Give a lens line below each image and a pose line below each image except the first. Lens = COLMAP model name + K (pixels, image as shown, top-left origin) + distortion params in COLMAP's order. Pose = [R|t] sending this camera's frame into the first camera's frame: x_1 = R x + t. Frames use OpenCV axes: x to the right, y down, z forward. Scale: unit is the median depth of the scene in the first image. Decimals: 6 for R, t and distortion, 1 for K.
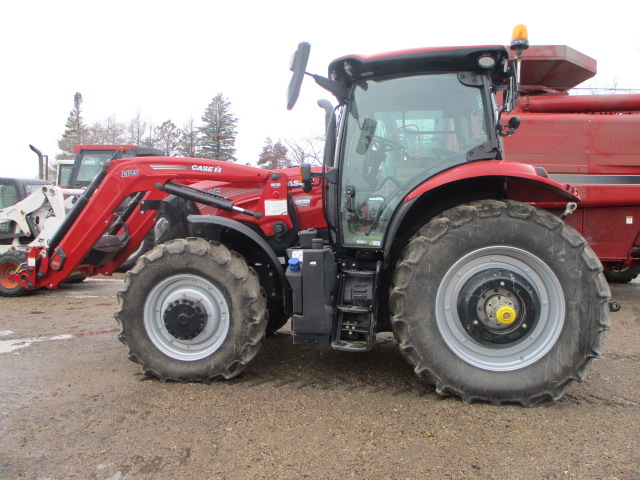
lens RADIAL K [[552.5, 0, 320.0], [0, 552.5, 240.0], [0, 0, 1]] dist [-0.063366, 0.000127]
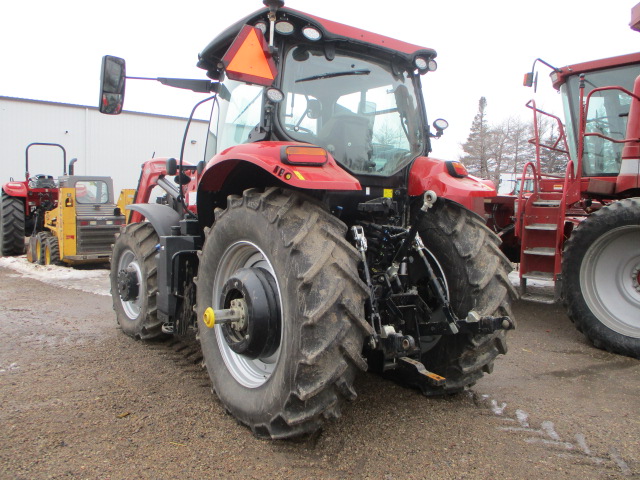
lens RADIAL K [[552.5, 0, 320.0], [0, 552.5, 240.0], [0, 0, 1]] dist [-0.063366, 0.000127]
pose [[0.692854, 0.061720, -0.718431, 0.948501], [-0.064010, 0.997661, 0.023978, -0.018313], [0.718231, 0.029374, 0.695185, 0.436581]]
